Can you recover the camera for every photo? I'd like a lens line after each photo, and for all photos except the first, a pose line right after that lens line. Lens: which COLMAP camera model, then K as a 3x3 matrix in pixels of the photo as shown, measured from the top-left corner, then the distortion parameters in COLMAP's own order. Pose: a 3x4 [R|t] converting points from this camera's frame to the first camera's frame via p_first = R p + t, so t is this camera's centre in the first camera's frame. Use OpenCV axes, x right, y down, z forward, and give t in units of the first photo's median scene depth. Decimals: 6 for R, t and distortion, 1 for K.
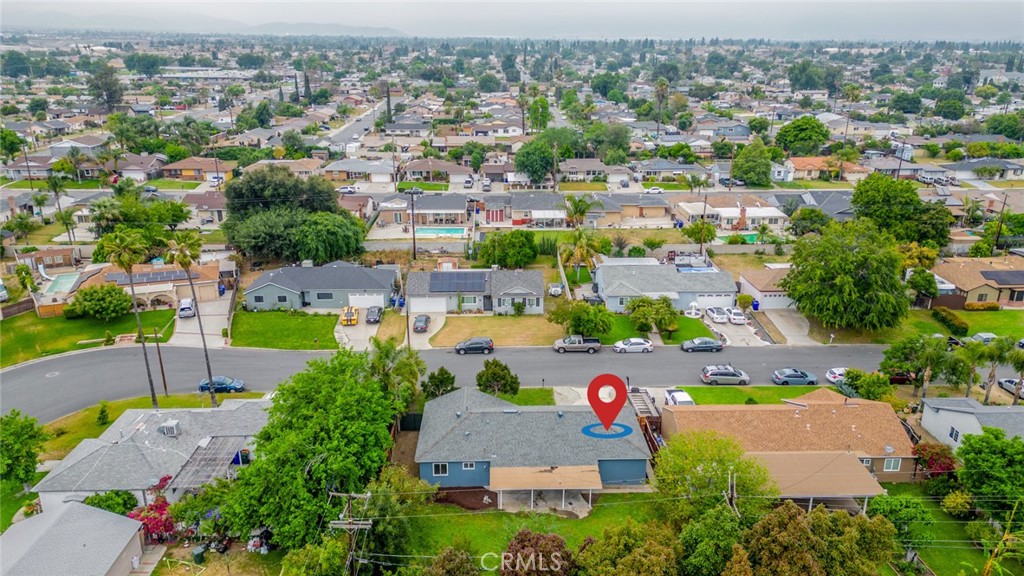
lens RADIAL K [[715.4, 0, 508.8], [0, 715.4, 291.9], [0, 0, 1]] dist [0.052244, -0.034193]
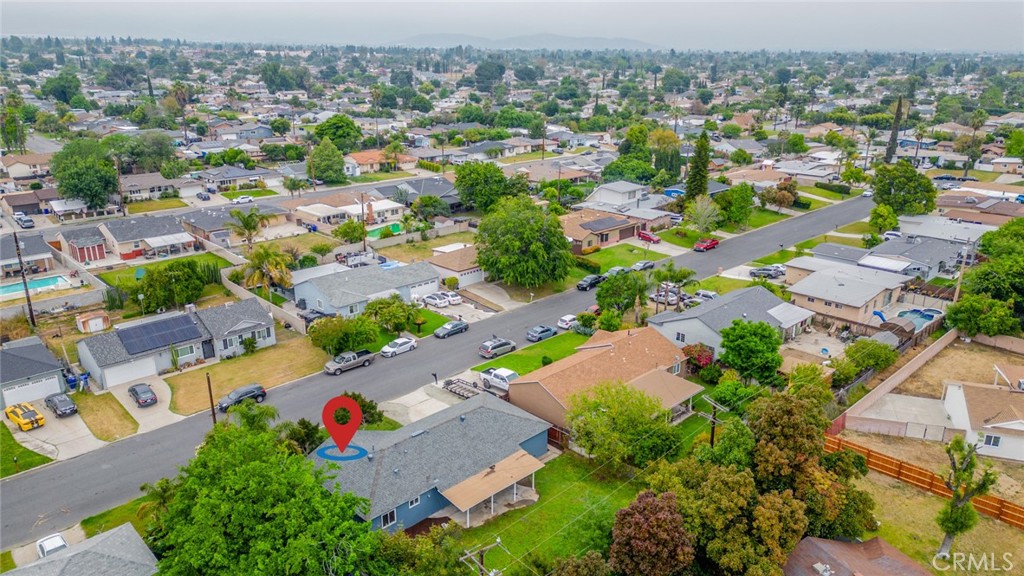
lens RADIAL K [[715.4, 0, 513.5], [0, 715.4, 287.1], [0, 0, 1]] dist [0.052244, -0.034193]
pose [[0.724828, -0.210732, 0.655909, -0.253595], [0.215566, 0.973636, 0.074595, -0.033490], [-0.654336, 0.087323, 0.751145, 0.099353]]
